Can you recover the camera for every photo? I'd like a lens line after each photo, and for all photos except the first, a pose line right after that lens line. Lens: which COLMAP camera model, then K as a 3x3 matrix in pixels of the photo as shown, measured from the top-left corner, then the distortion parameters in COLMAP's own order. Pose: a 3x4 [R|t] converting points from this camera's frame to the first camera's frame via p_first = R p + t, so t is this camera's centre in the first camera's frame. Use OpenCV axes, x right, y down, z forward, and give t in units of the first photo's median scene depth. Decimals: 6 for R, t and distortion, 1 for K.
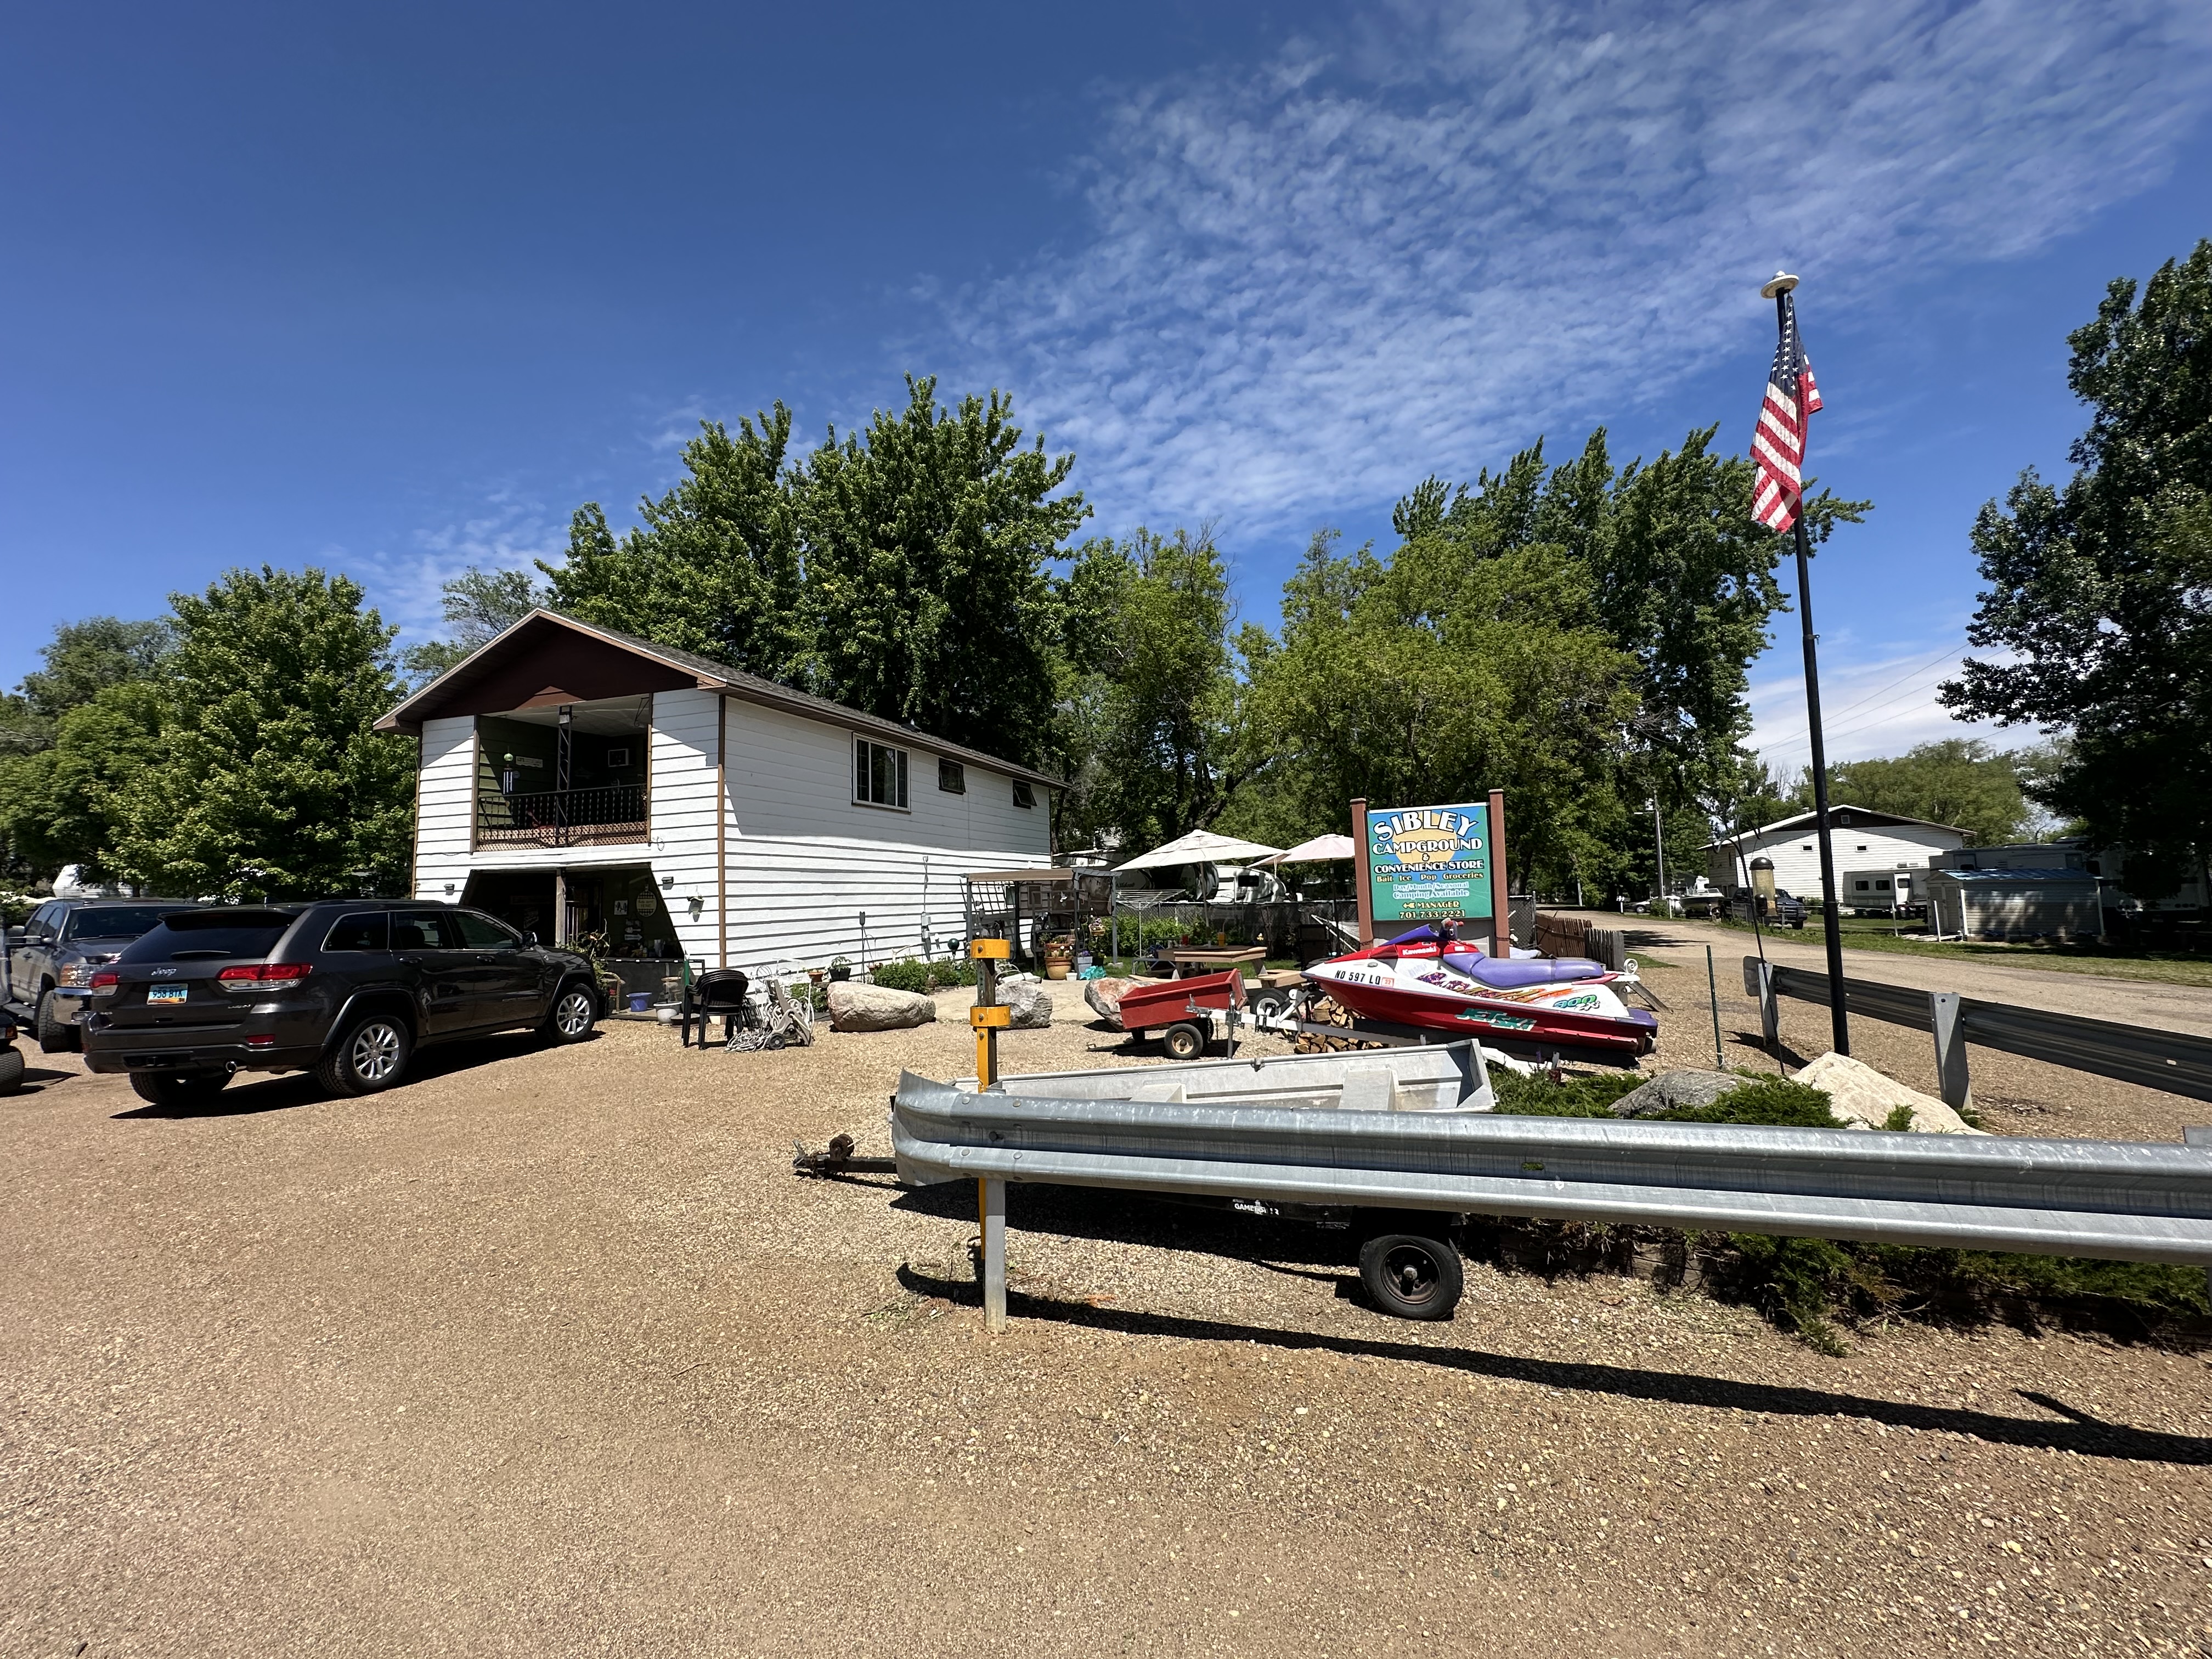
lens RADIAL K [[875.3, 0, 1095.3], [0, 875.3, 837.3], [0, 0, 1]] dist [-0.015101, 0.006568]
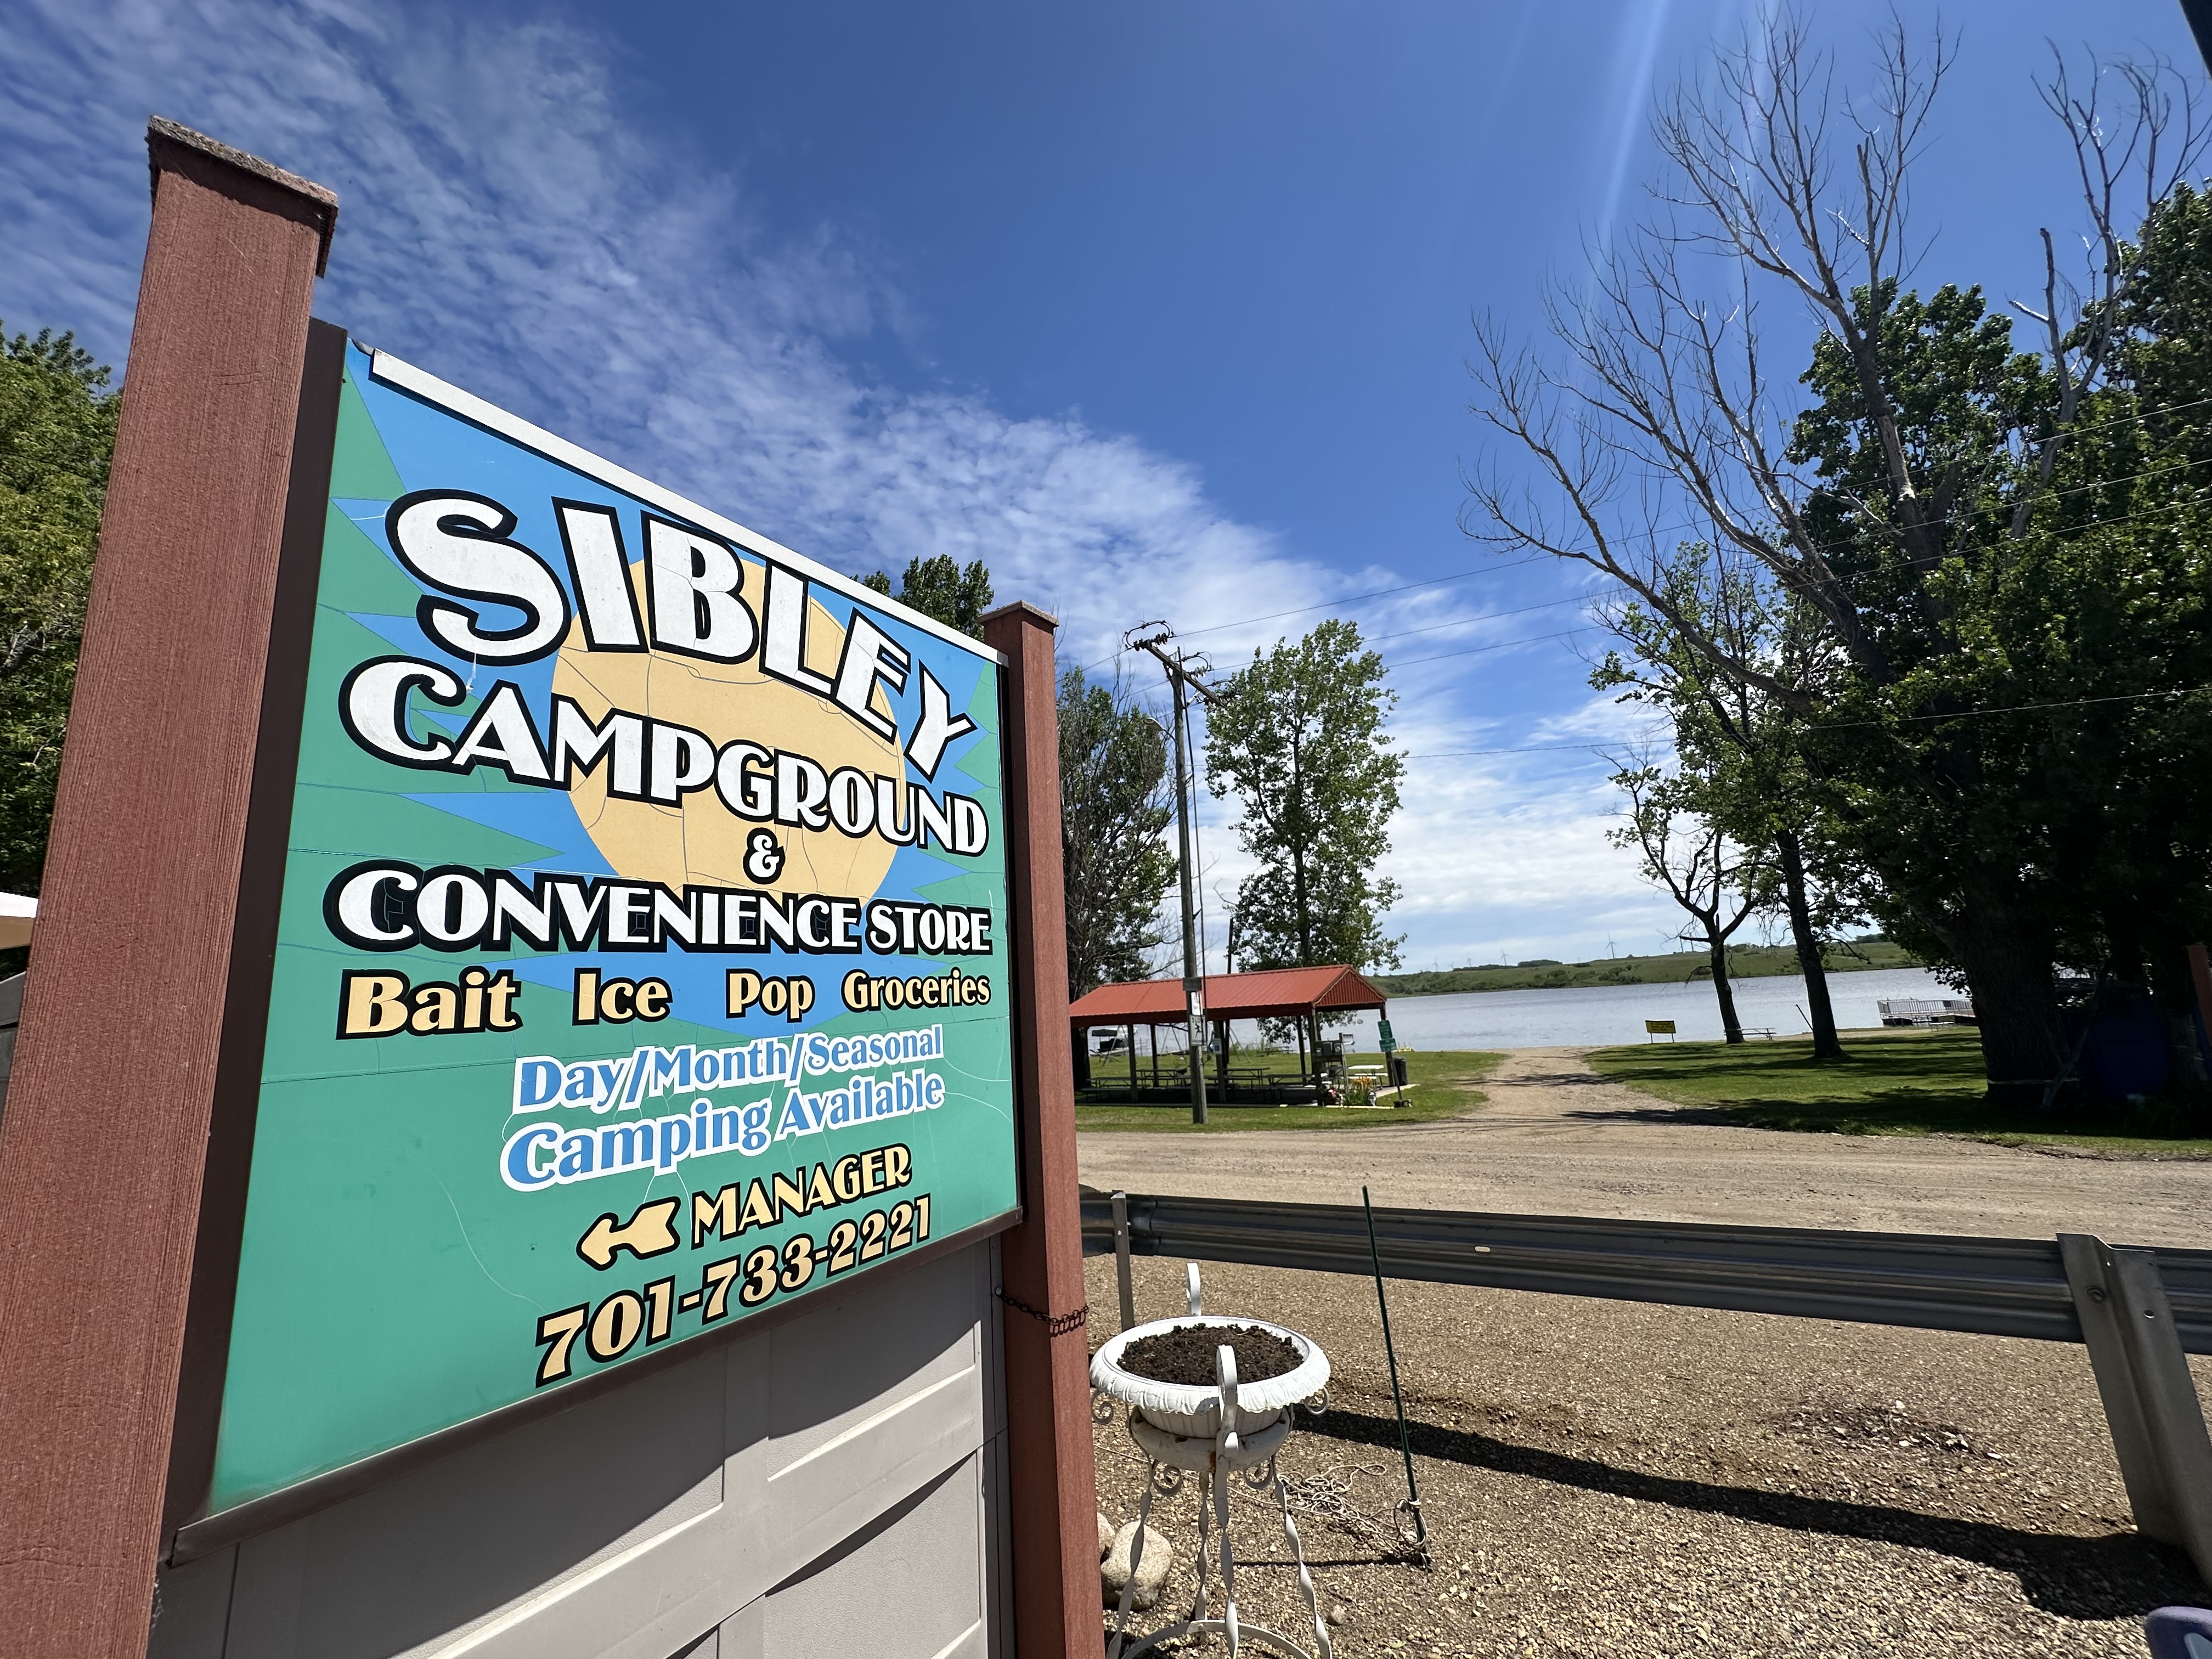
lens RADIAL K [[875.3, 0, 1095.3], [0, 875.3, 837.3], [0, 0, 1]] dist [-0.015101, 0.006568]
pose [[0.225593, 0.206718, 0.952038, 0.251011], [-0.019201, 0.977983, -0.207802, 0.049524], [-0.974032, 0.028599, 0.224595, 0.914317]]
